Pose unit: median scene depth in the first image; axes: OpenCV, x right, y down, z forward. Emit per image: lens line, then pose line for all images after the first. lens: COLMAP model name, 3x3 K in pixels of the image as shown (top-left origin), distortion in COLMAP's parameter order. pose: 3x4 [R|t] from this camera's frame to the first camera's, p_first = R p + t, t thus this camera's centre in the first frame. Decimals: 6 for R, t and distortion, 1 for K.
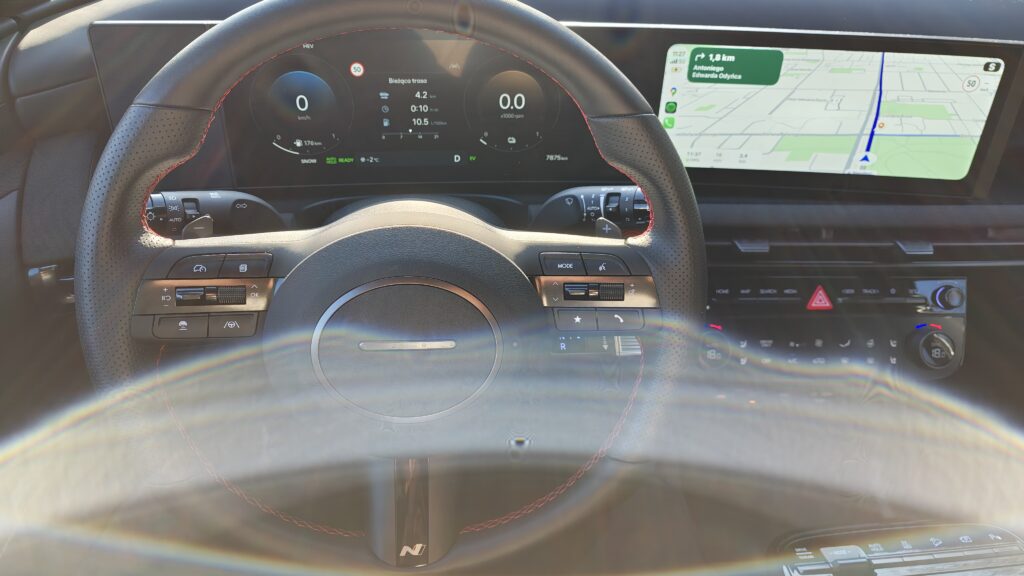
lens RADIAL K [[731.3, 0, 512.0], [0, 731.3, 288.0], [0, 0, 1]] dist [0.047192, -0.008168]
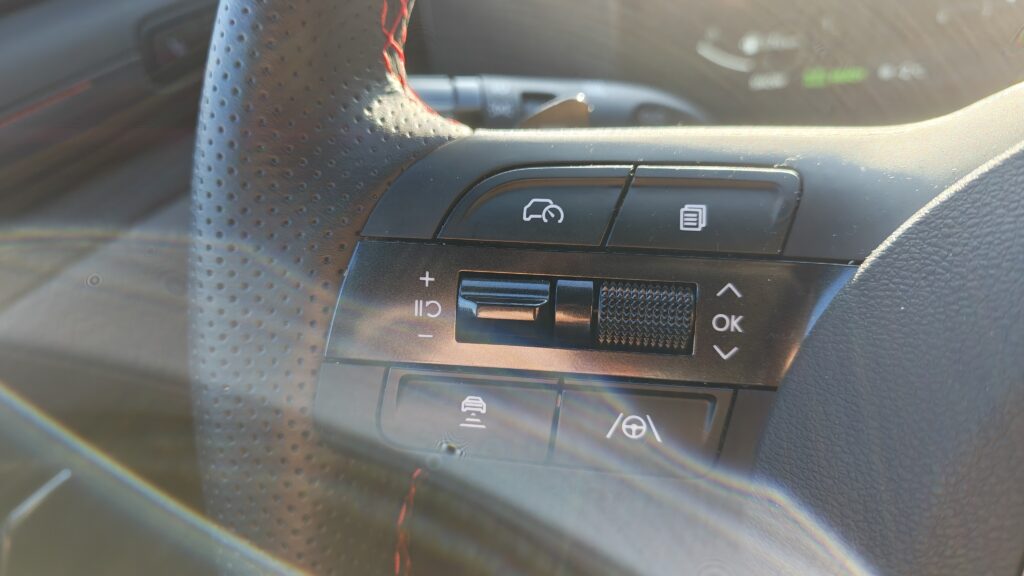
lens RADIAL K [[731.3, 0, 512.0], [0, 731.3, 288.0], [0, 0, 1]] dist [0.047192, -0.008168]
pose [[0.895479, 0.031105, -0.444015, -0.184036], [-0.073550, 0.994182, -0.078687, 0.014395], [0.438985, 0.103120, 0.892557, 0.445047]]
